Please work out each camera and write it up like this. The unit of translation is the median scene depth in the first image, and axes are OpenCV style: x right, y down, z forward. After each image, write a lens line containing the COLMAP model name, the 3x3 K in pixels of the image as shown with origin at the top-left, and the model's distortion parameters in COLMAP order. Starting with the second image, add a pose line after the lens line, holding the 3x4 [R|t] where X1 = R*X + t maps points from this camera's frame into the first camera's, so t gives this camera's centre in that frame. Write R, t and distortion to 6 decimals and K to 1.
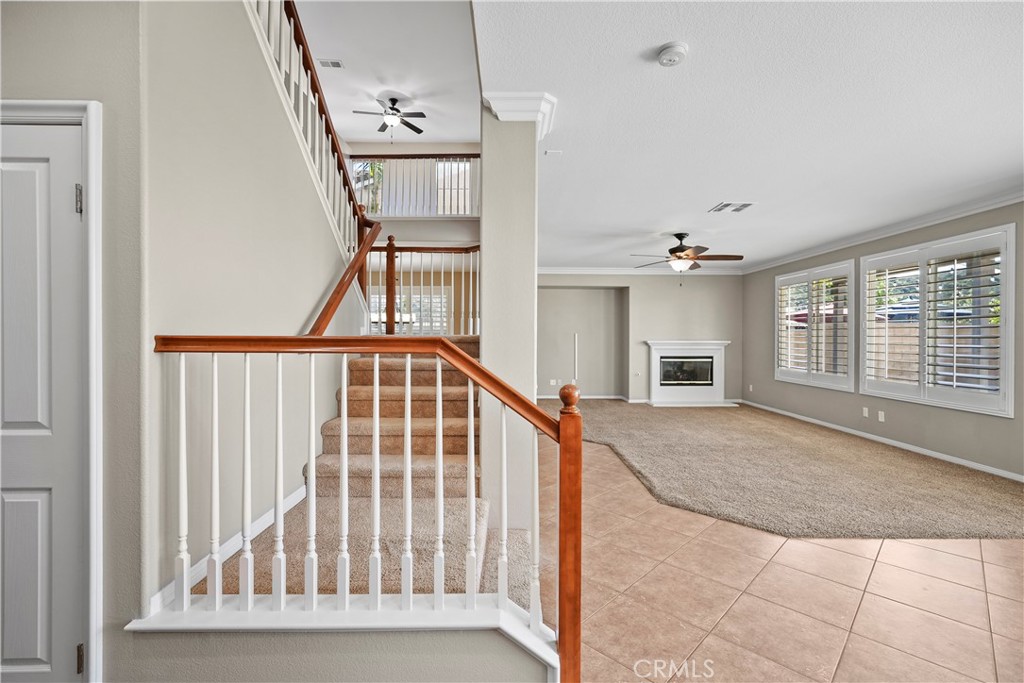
lens RADIAL K [[452.9, 0, 509.3], [0, 452.9, 336.6], [0, 0, 1]] dist [-0.005085, 0.005085]
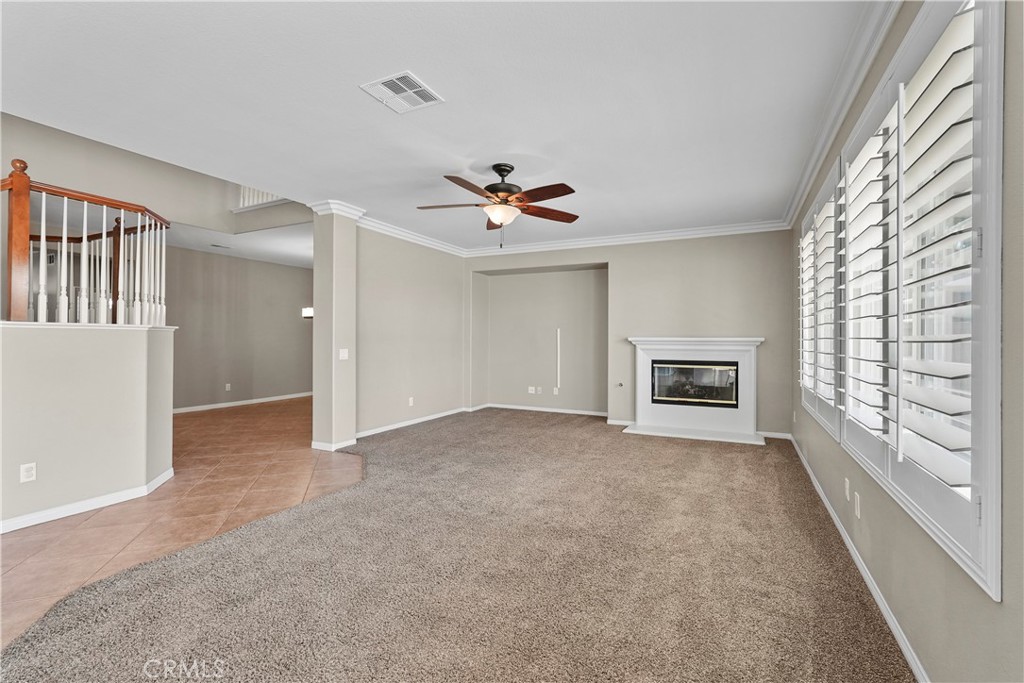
lens RADIAL K [[452.9, 0, 505.8], [0, 452.9, 335.7], [0, 0, 1]] dist [-0.005085, 0.005085]
pose [[0.894848, -0.000122, -0.446371, 0.442194], [-0.002915, 0.999977, -0.006117, 0.011430], [0.446362, 0.006775, 0.894827, 0.284369]]
